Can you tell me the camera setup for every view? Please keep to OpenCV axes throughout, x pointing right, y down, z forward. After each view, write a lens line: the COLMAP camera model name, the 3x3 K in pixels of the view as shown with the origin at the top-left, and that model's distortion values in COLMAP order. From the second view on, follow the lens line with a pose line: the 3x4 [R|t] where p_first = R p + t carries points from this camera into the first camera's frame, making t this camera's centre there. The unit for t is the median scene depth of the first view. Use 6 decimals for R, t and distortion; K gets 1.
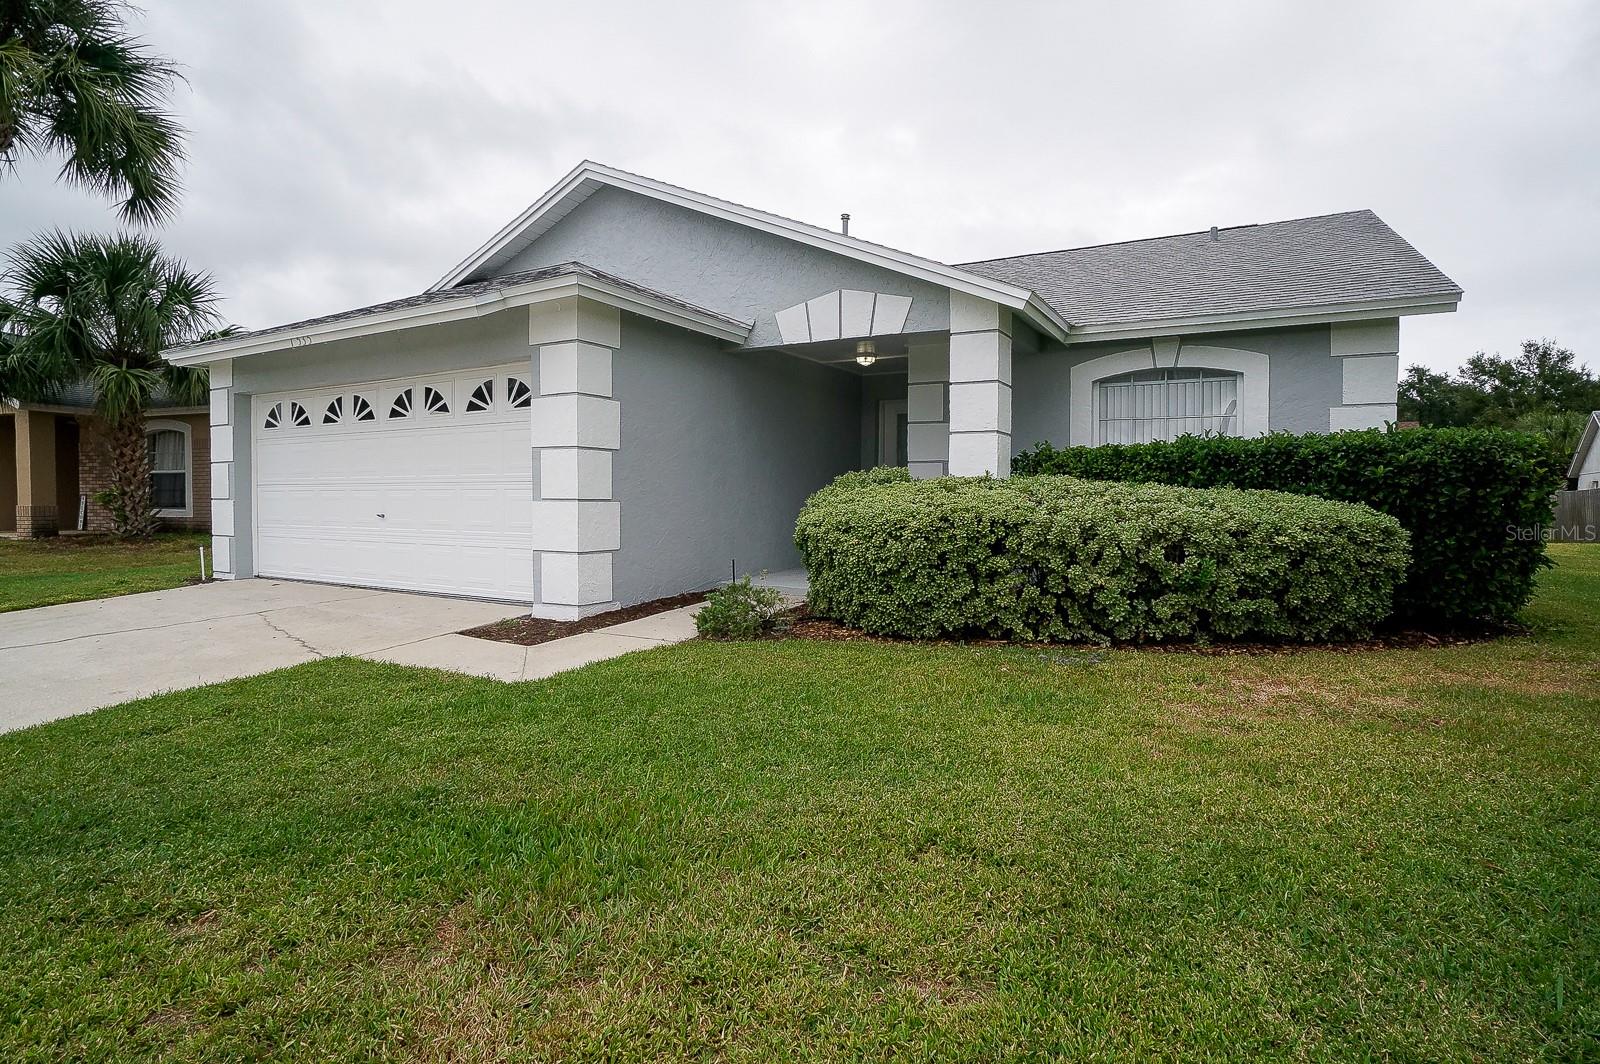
lens RADIAL K [[843.7, 0, 787.9], [0, 843.7, 502.7], [0, 0, 1]] dist [-0.033139, 0.007173]
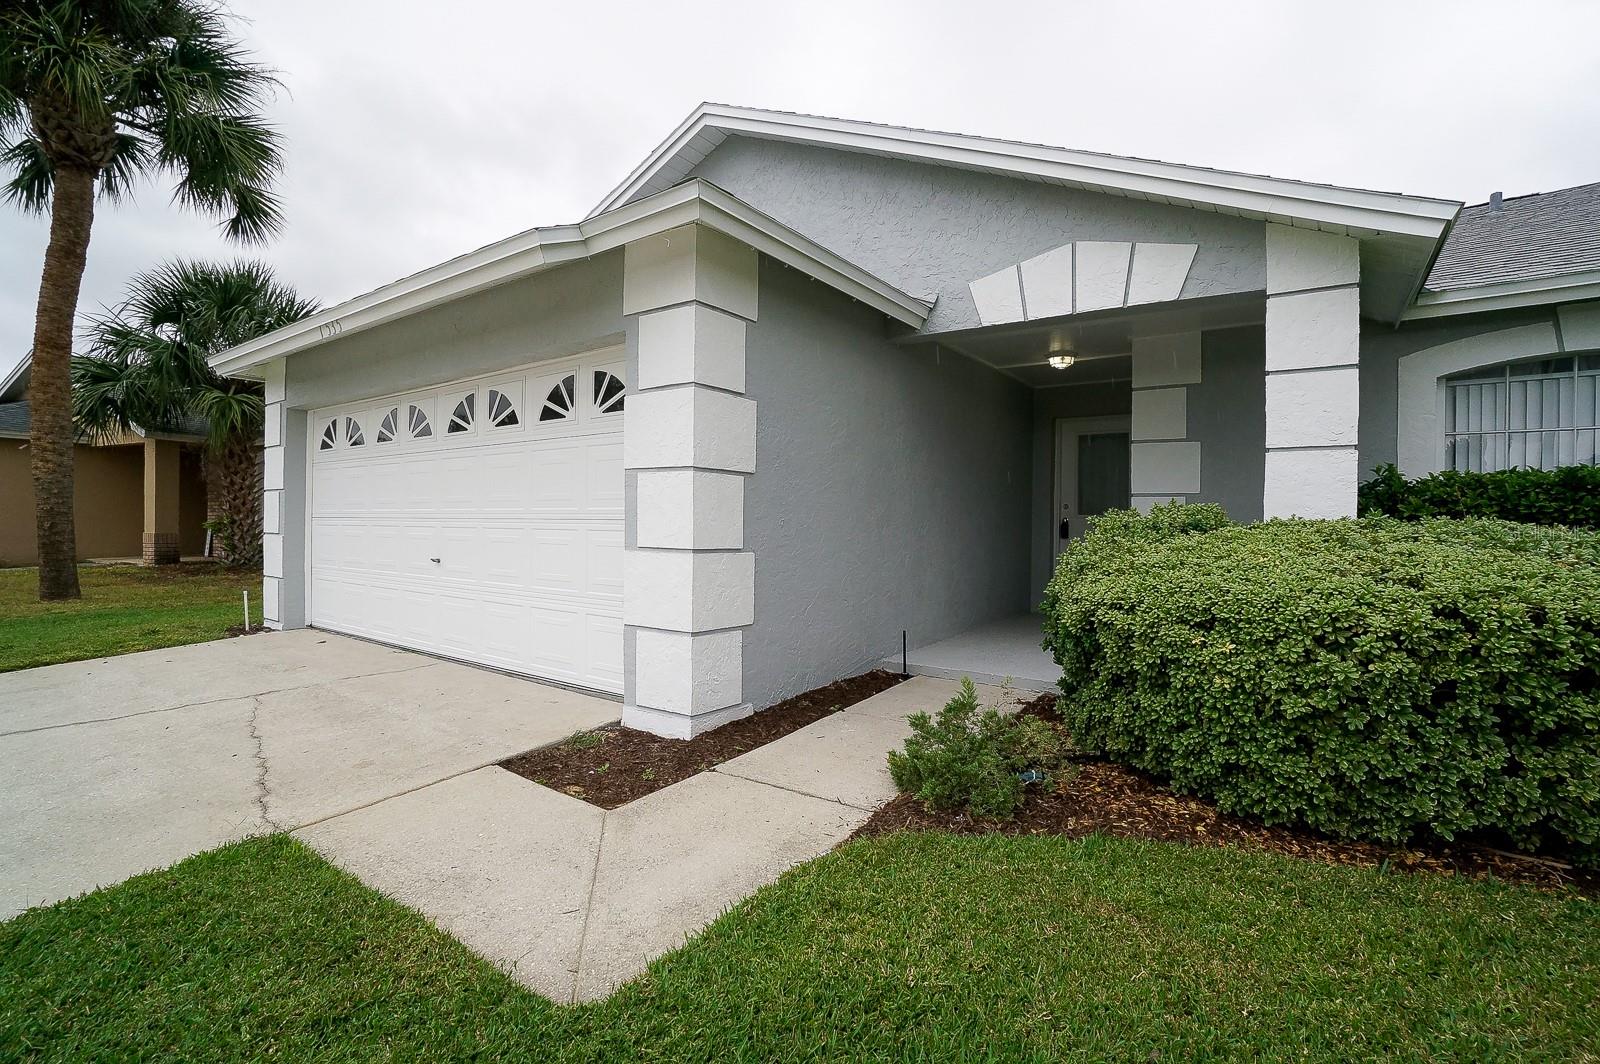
lens RADIAL K [[731.8, 0, 794.8], [0, 731.8, 509.3], [0, 0, 1]] dist [-0.027138, -0.000074]
pose [[0.995521, 0.007427, -0.094248, -0.104452], [-0.010115, 0.999555, -0.028075, -0.017104], [0.093998, 0.028903, 0.995153, 0.394099]]
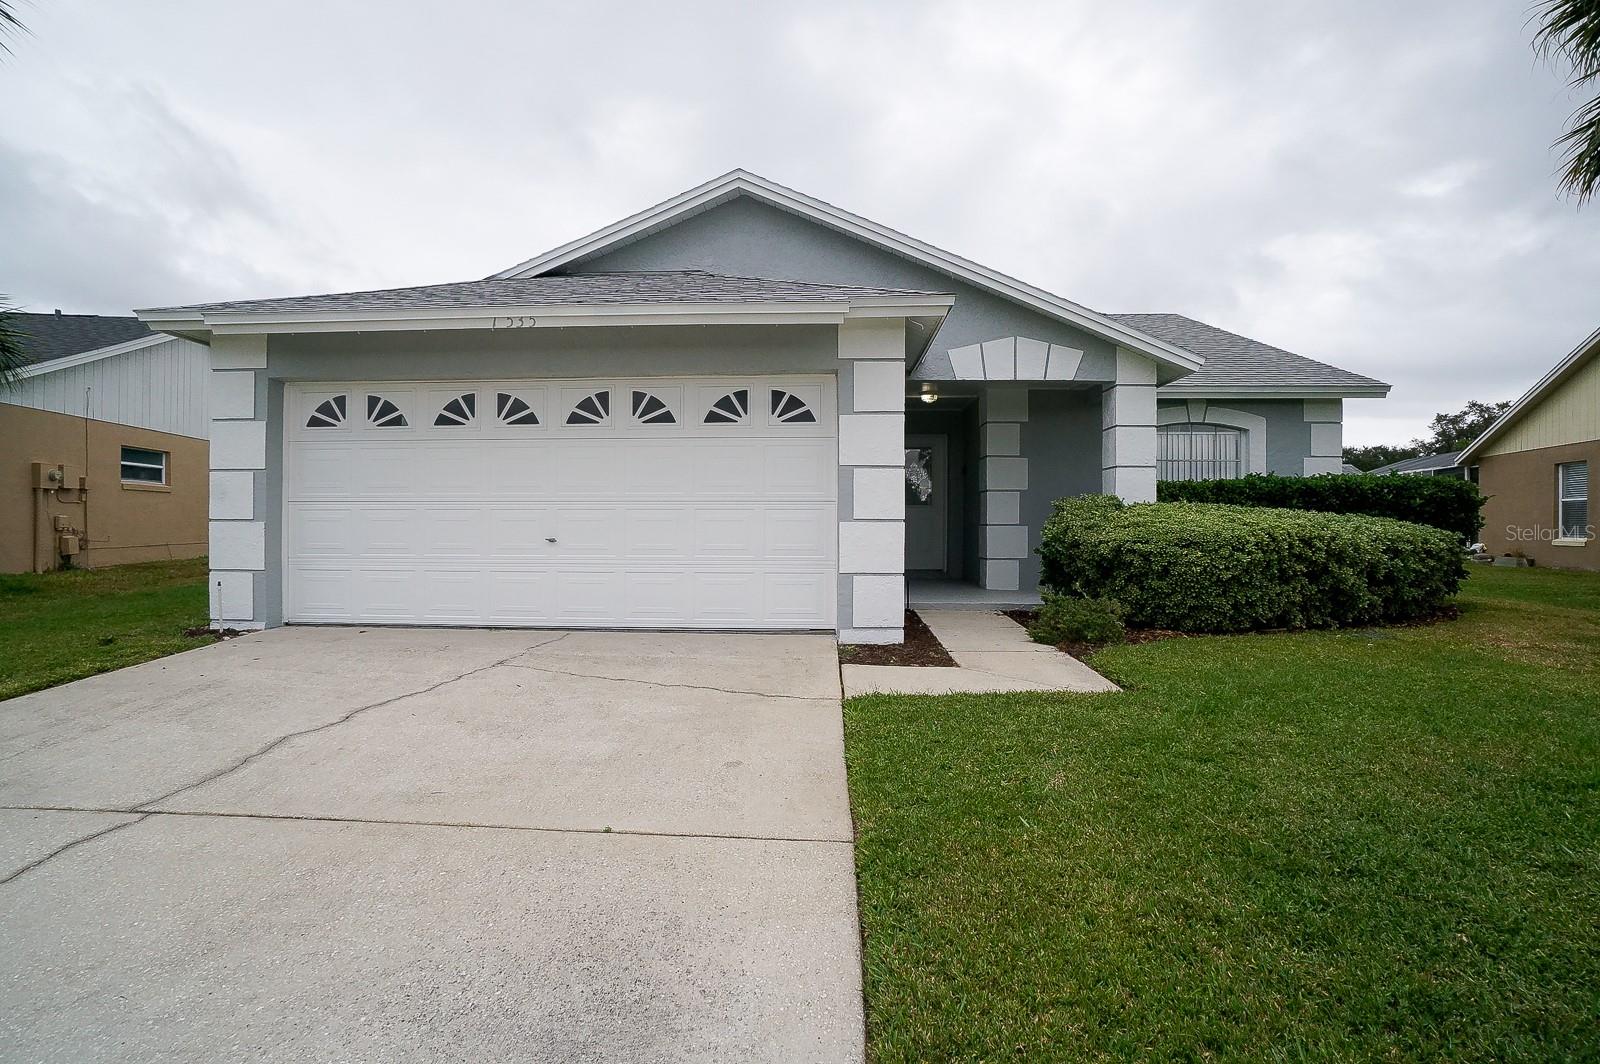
lens RADIAL K [[717.2, 0, 789.3], [0, 717.2, 527.0], [0, 0, 1]] dist [-0.029729, 0.000296]
pose [[0.896675, -0.002955, 0.442680, -0.636261], [0.005351, 0.999977, -0.004164, 0.006634], [-0.442658, 0.006102, 0.896670, 0.270389]]
